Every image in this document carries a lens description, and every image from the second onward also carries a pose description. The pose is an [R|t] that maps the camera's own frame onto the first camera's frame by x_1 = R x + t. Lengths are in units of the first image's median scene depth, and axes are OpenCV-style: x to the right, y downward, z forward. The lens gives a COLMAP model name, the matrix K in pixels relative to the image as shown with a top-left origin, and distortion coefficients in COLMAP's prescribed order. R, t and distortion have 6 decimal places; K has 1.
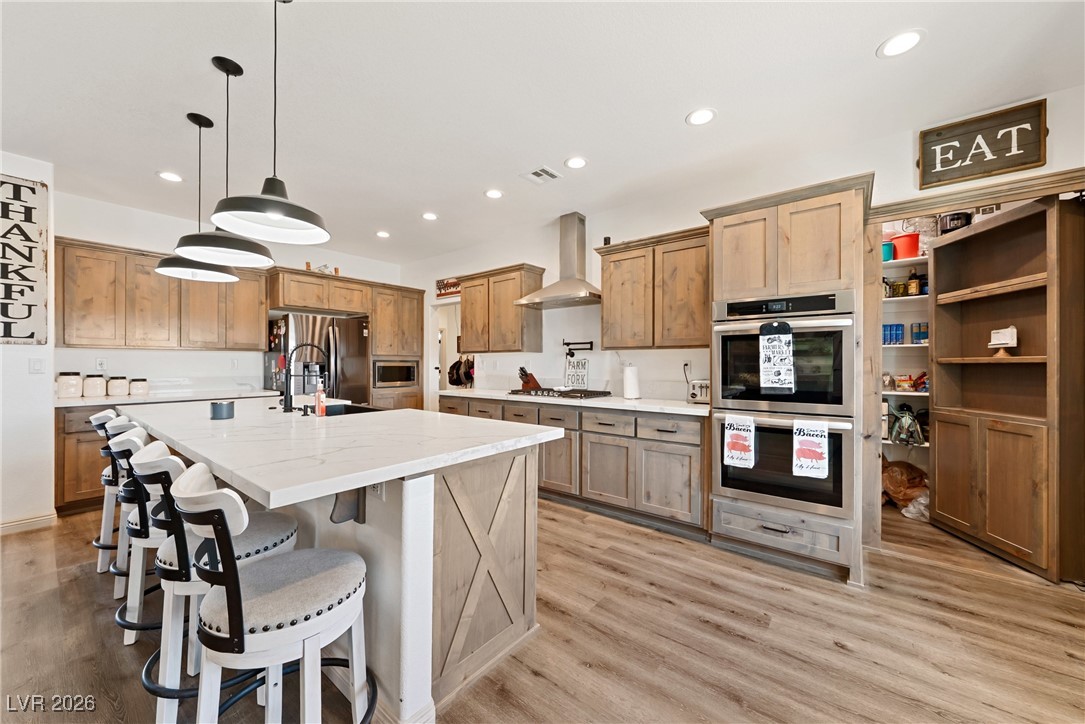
lens RADIAL K [[393.0, 0, 547.2], [0, 393.0, 364.2], [0, 0, 1]] dist [-0.005547, 0.000754]
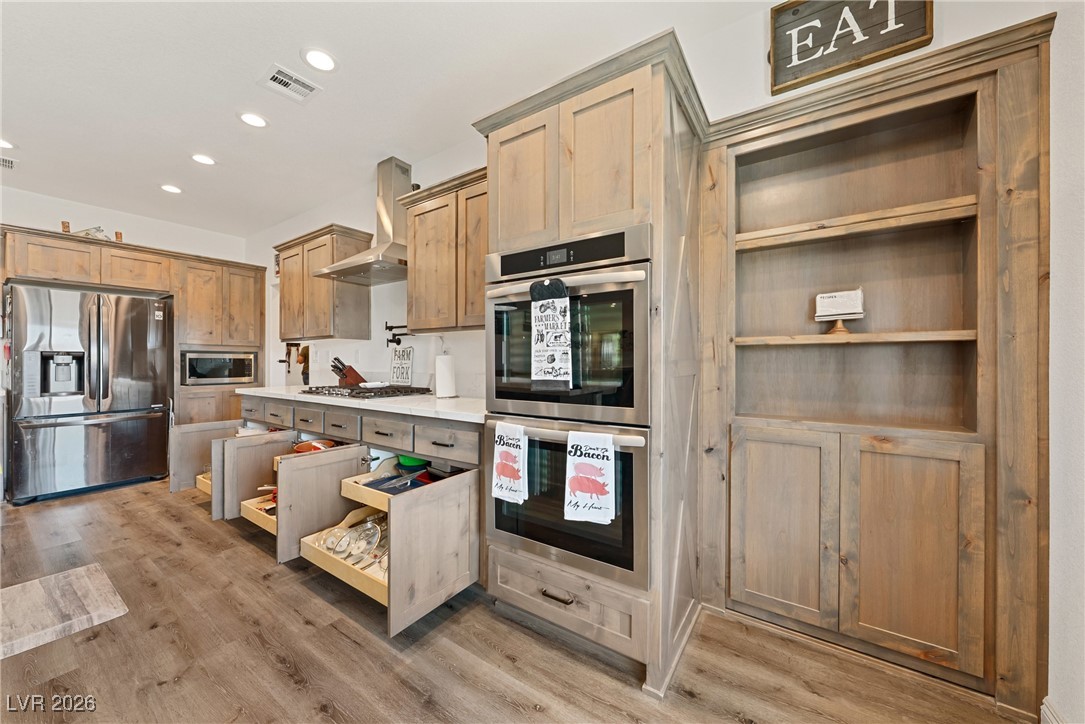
lens RADIAL K [[393.0, 0, 536.0], [0, 393.0, 361.6], [0, 0, 1]] dist [-0.005547, 0.000754]
pose [[0.997597, -0.001874, 0.069258, 0.488171], [0.001763, 0.999997, 0.001673, 0.025335], [-0.069261, -0.001546, 0.997597, 0.336681]]
